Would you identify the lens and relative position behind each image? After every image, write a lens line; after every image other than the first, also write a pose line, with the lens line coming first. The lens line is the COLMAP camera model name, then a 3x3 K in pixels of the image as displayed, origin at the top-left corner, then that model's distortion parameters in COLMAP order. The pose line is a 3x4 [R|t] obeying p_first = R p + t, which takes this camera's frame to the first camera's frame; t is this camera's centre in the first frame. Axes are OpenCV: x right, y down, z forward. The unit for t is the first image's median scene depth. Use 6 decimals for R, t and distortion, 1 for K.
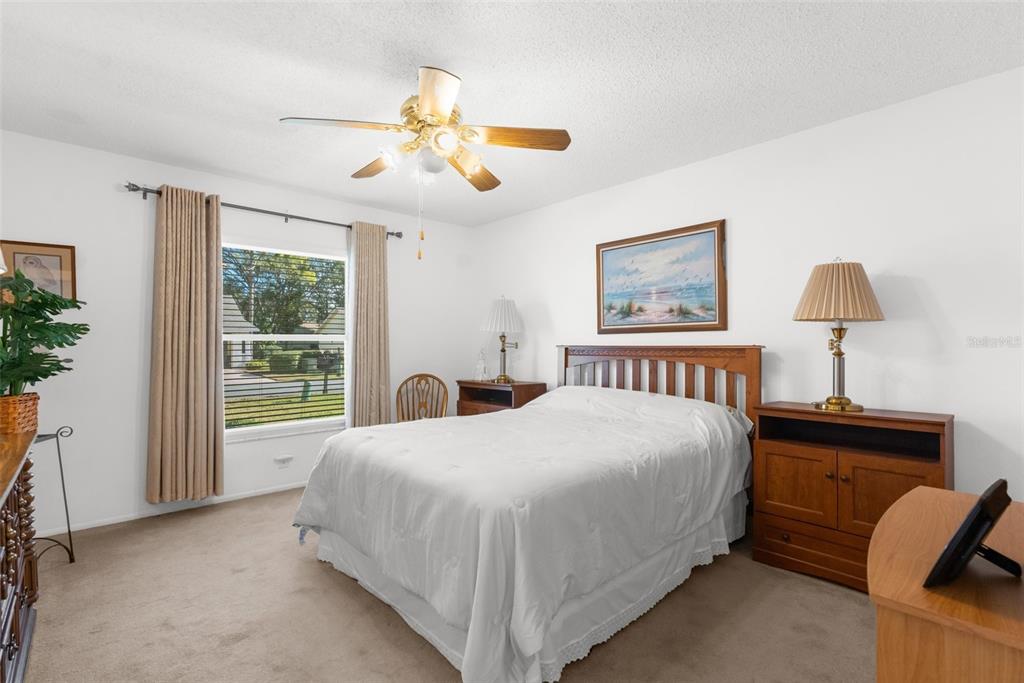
lens RADIAL K [[468.6, 0, 510.4], [0, 468.6, 345.1], [0, 0, 1]] dist [-0.005760, 0.001878]
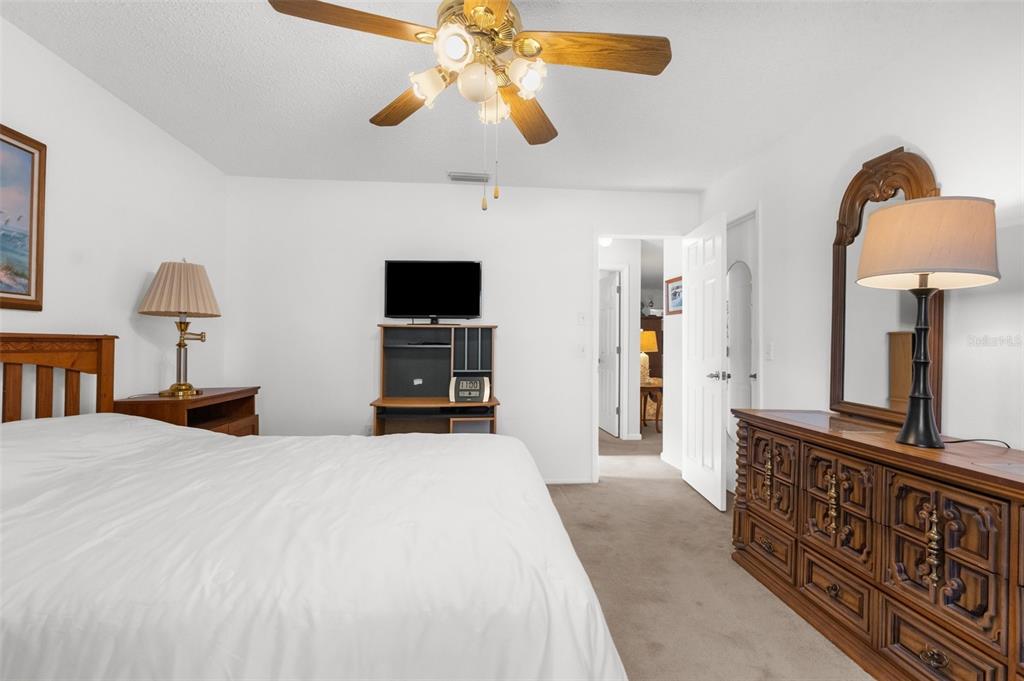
lens RADIAL K [[468.6, 0, 512.0], [0, 468.6, 342.7], [0, 0, 1]] dist [-0.005760, 0.001878]
pose [[-0.779365, -0.007562, 0.626525, -0.493884], [-0.019822, 0.999724, -0.012592, 0.008844], [-0.626257, -0.022232, -0.779300, 1.124976]]
